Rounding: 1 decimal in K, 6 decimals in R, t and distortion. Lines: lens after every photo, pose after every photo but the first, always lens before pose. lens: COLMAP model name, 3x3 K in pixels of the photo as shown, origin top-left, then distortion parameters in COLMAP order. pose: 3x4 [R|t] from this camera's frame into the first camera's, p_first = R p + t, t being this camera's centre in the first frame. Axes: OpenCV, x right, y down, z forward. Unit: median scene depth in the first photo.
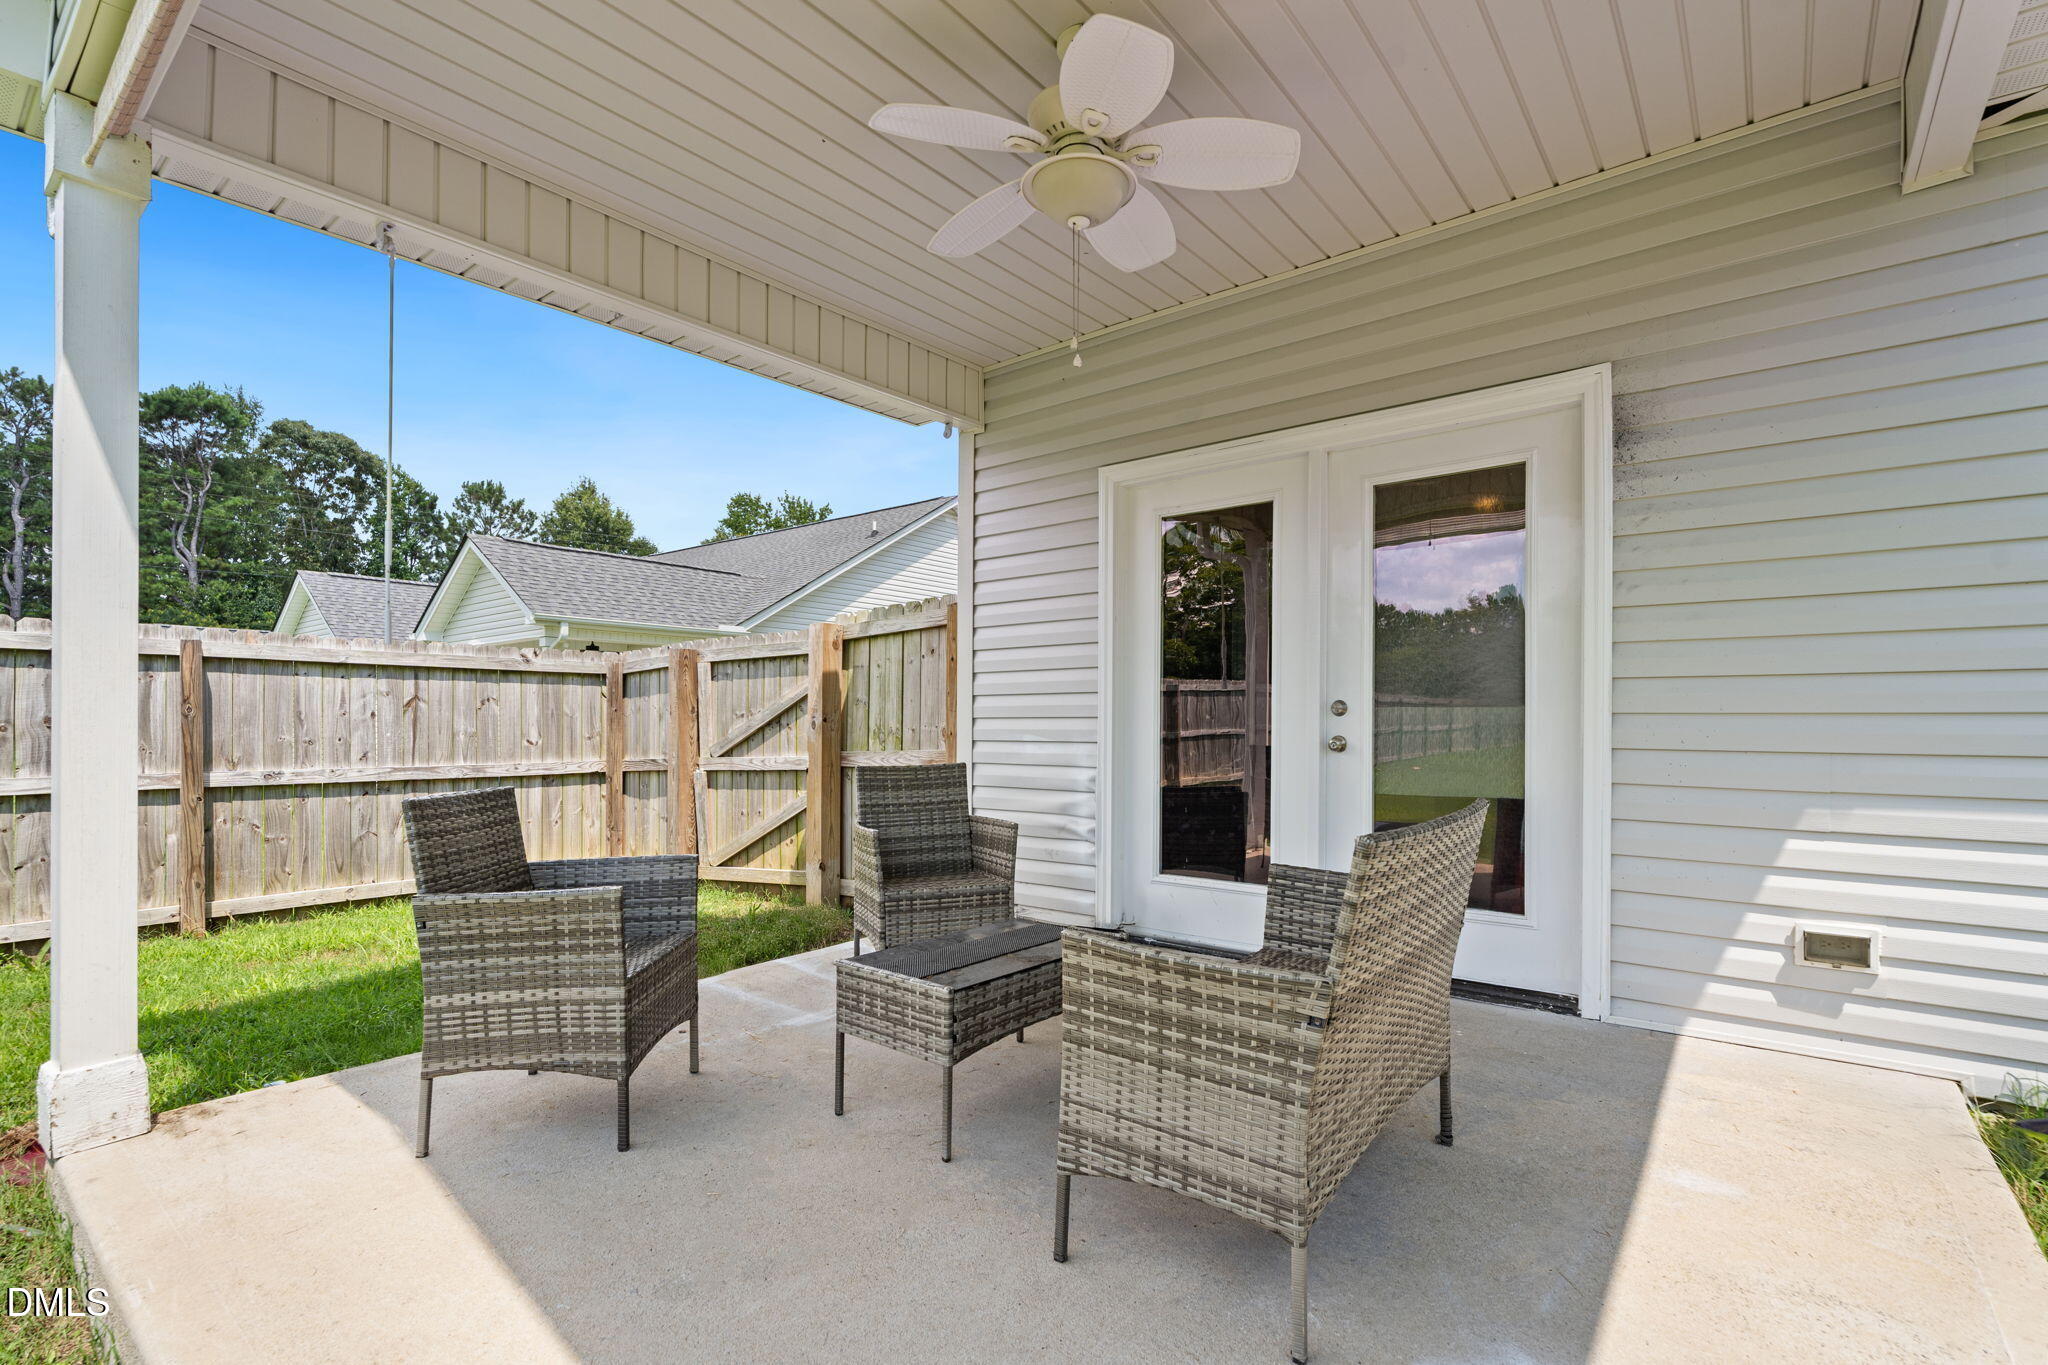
lens RADIAL K [[938.7, 0, 1031.3], [0, 938.7, 722.7], [0, 0, 1]] dist [0.001333, -0.000052]
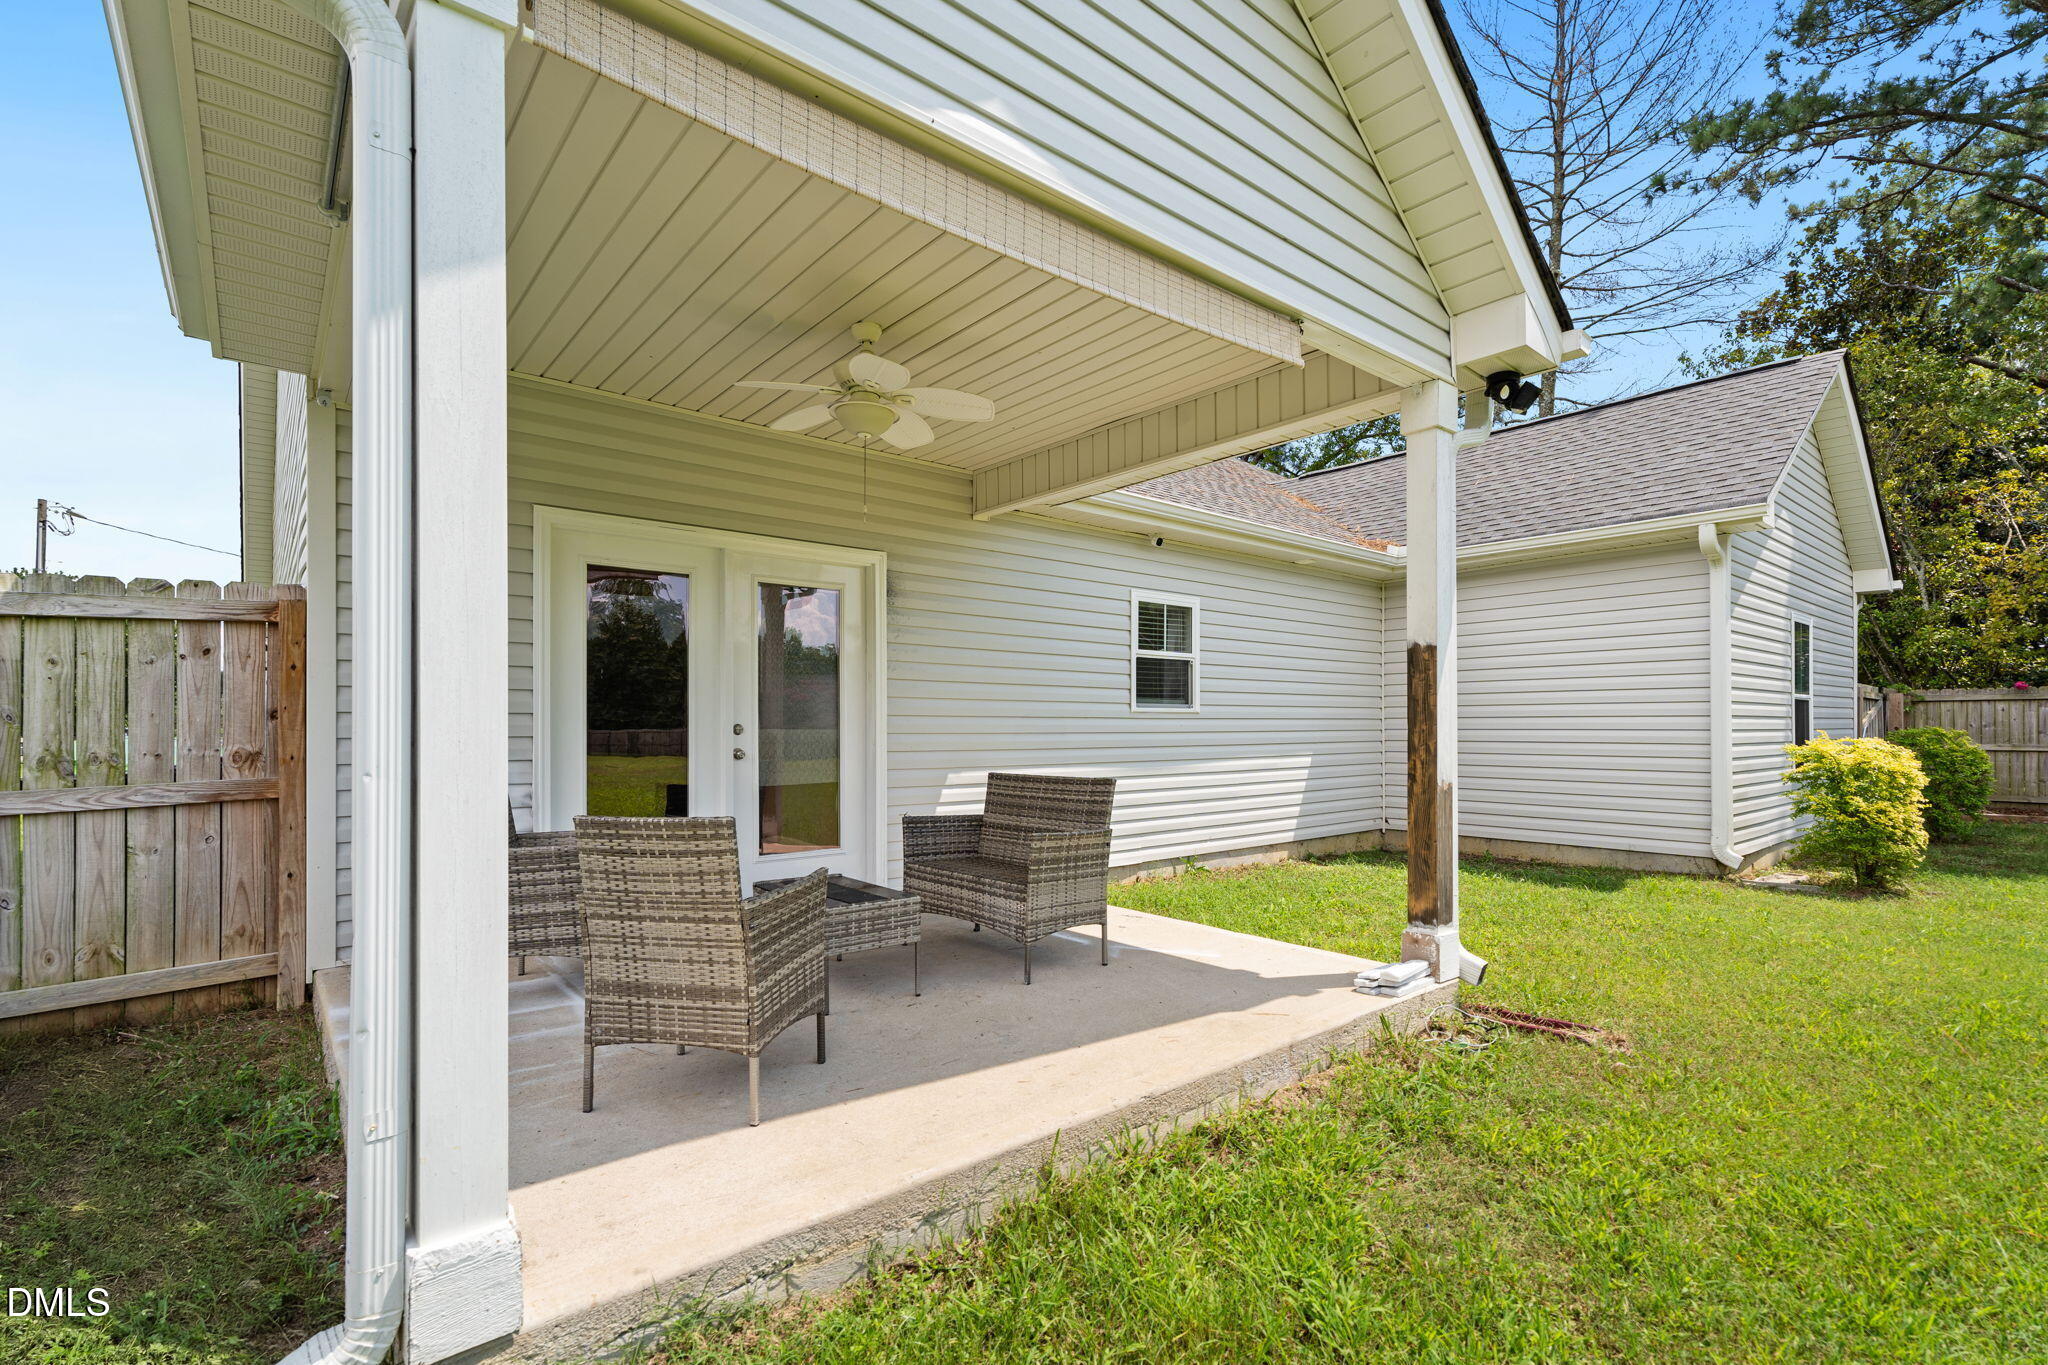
lens RADIAL K [[938.7, 0, 1031.3], [0, 938.7, 722.7], [0, 0, 1]] dist [0.001333, -0.000052]
pose [[0.210890, 0.005778, 0.977493, -1.220346], [0.006367, 0.999953, -0.007285, -0.015199], [-0.977489, 0.007760, 0.210844, 0.300594]]
